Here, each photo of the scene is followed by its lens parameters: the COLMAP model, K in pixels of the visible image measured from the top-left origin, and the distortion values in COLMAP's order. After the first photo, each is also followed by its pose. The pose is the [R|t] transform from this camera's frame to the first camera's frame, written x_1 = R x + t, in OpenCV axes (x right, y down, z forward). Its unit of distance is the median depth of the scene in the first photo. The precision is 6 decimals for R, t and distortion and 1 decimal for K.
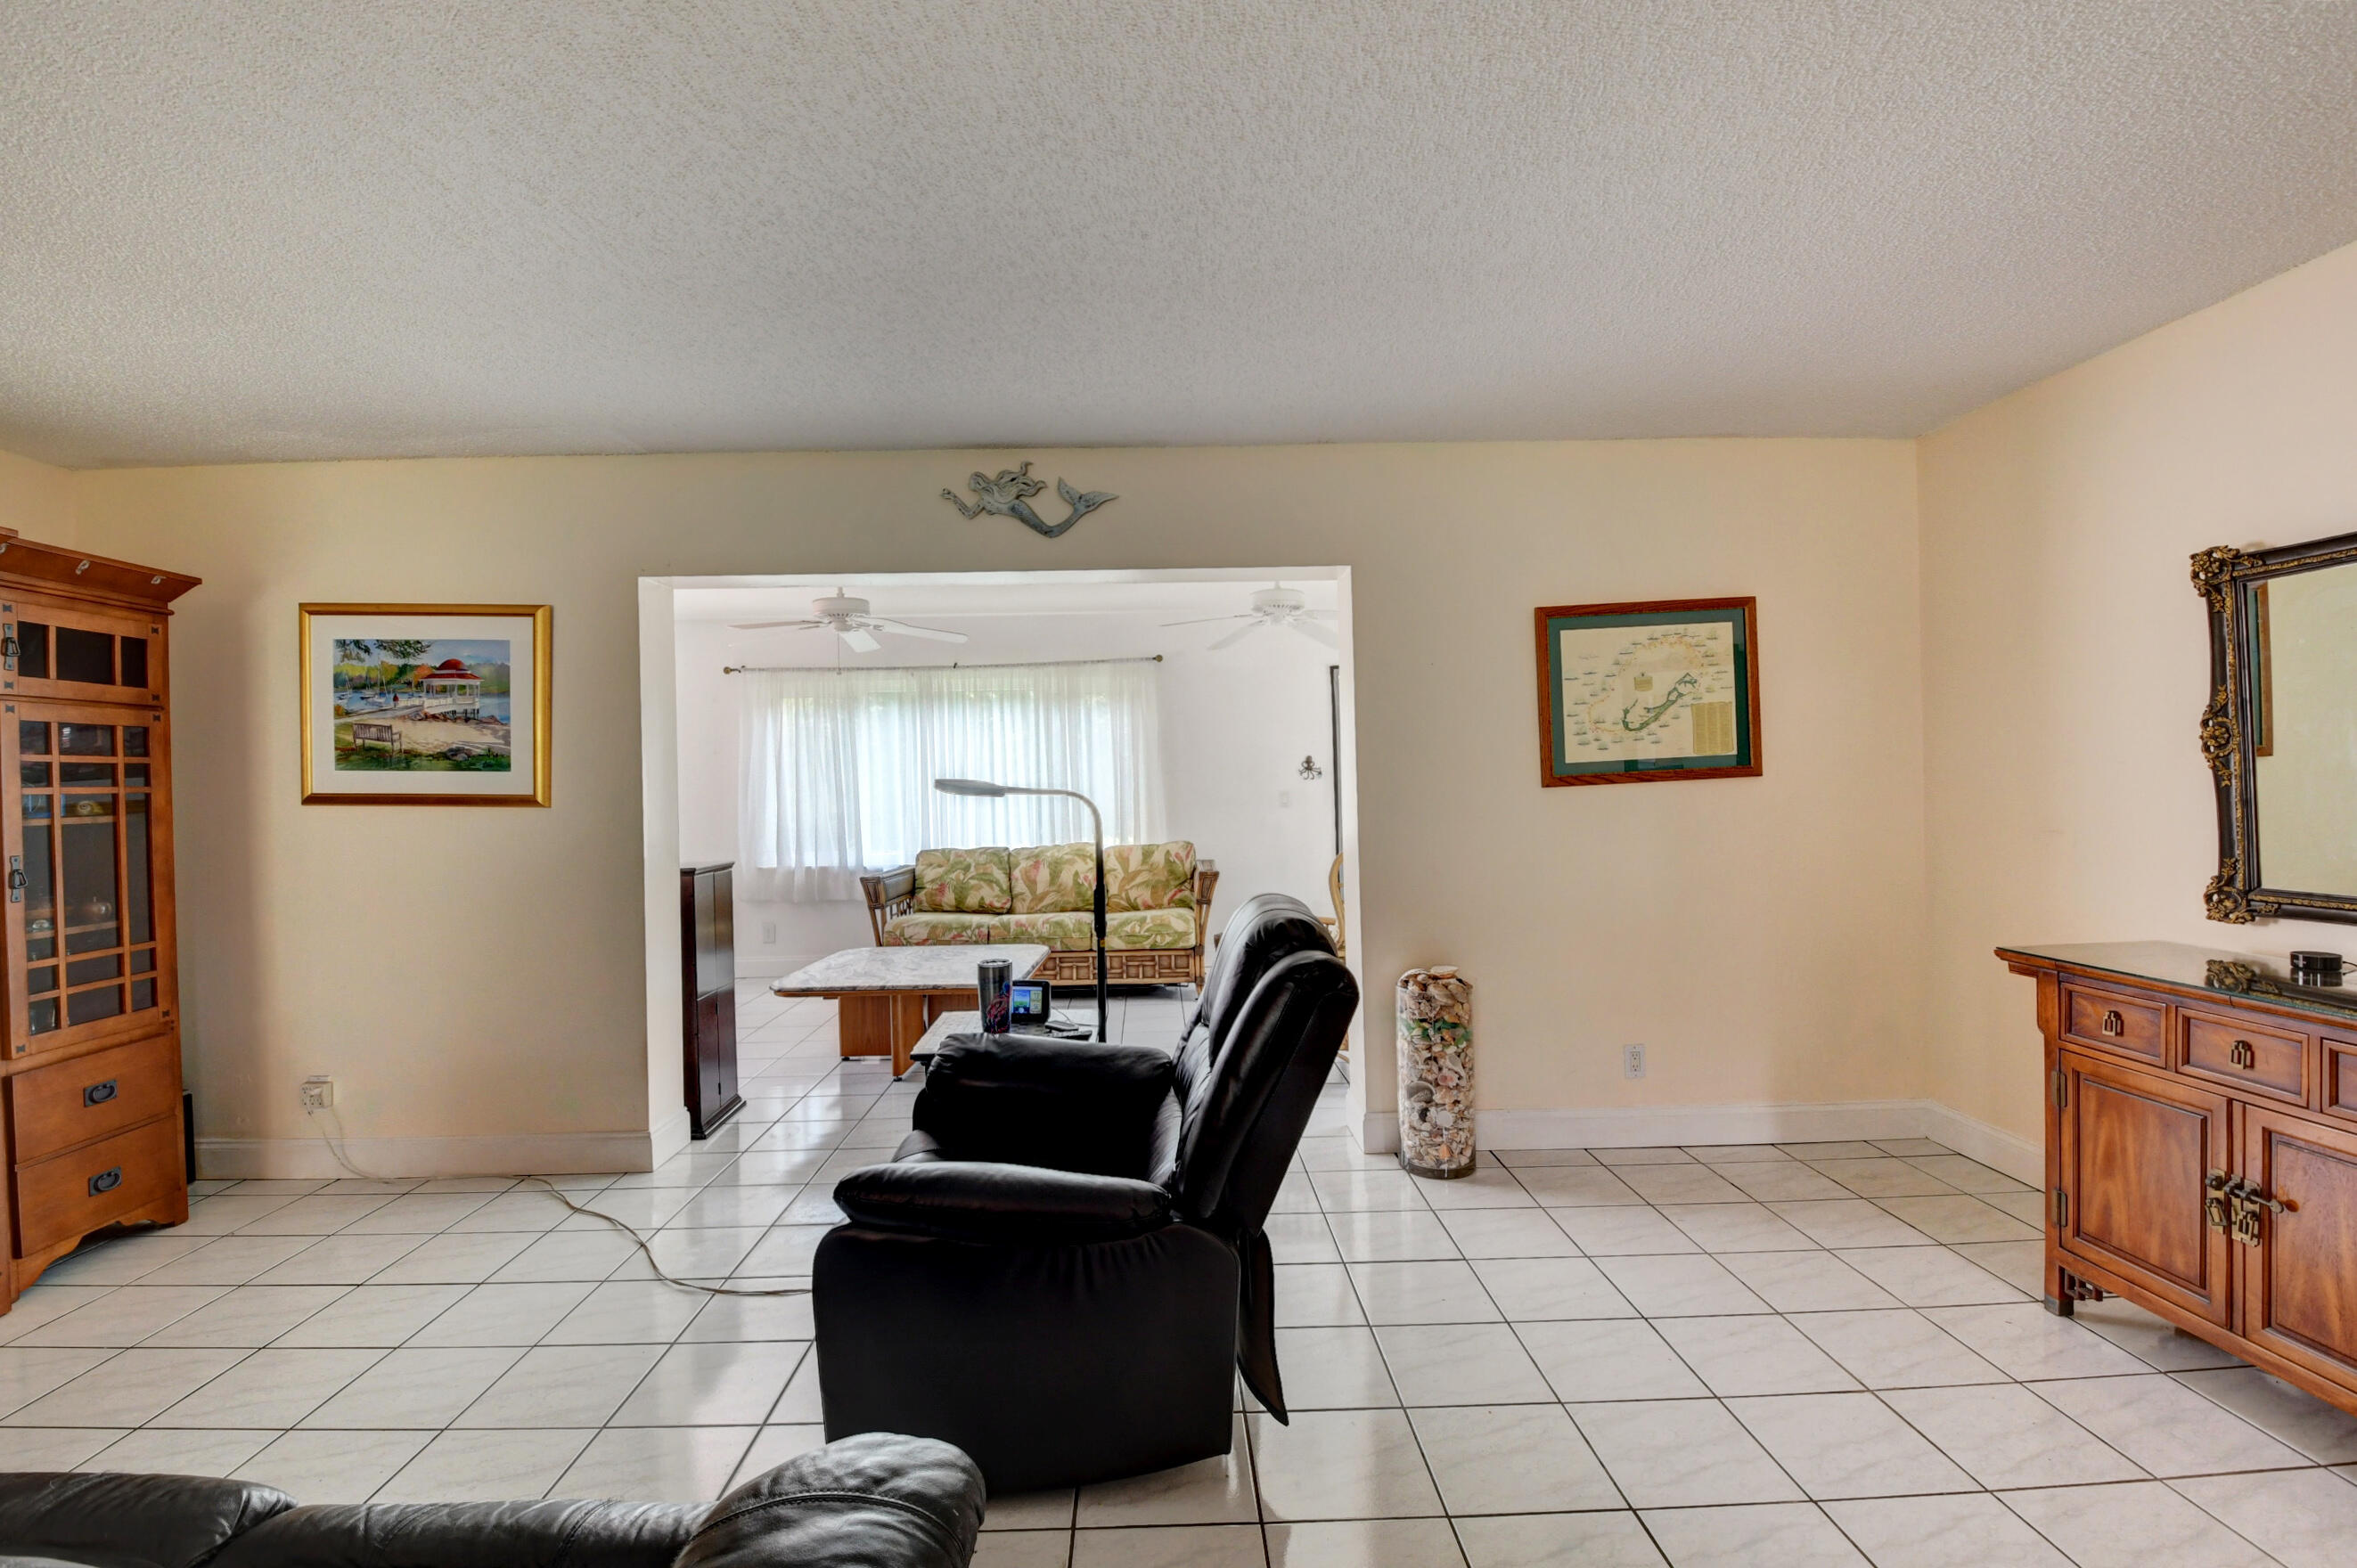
lens RADIAL K [[1041.6, 0, 1181.6], [0, 1041.6, 796.5], [0, 0, 1]] dist [-0.009955, -0.001760]
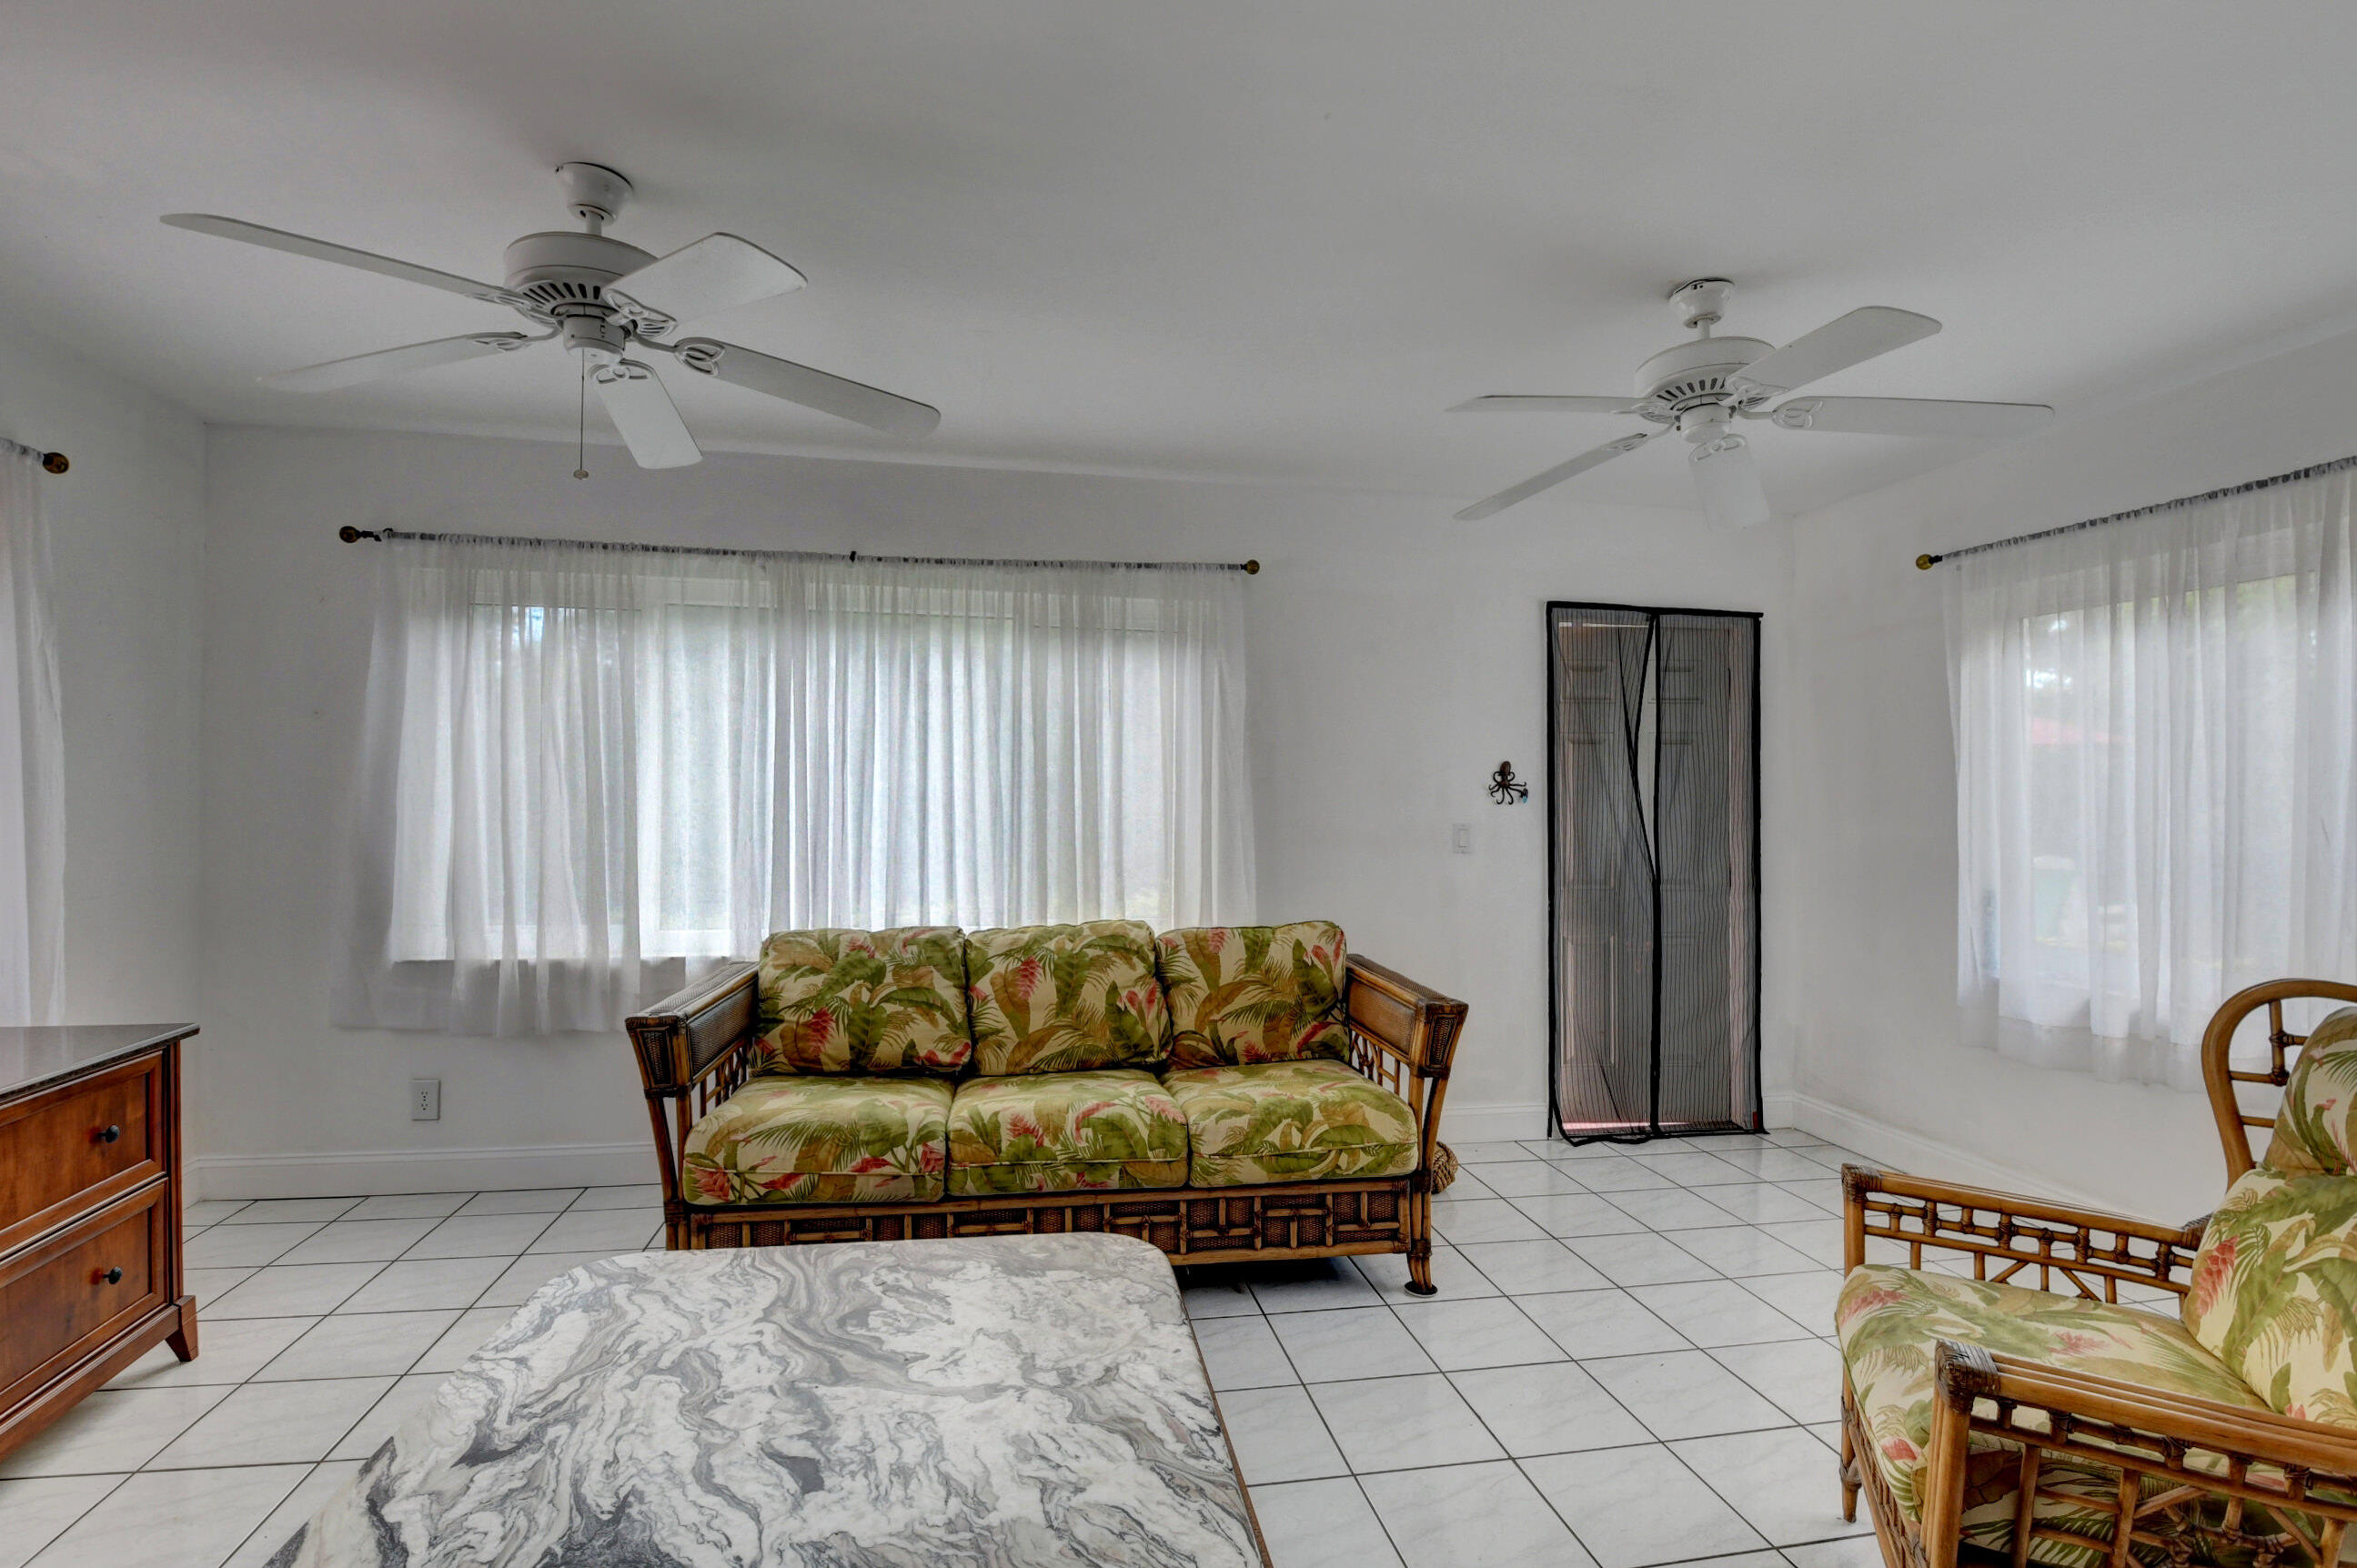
lens RADIAL K [[1041.6, 0, 1157.4], [0, 1041.6, 791.8], [0, 0, 1]] dist [-0.009955, -0.001760]
pose [[0.989206, 0.028628, 0.143709, -0.151505], [-0.025491, 0.999396, -0.023625, -0.005443], [-0.144299, 0.019707, 0.989338, 0.522105]]
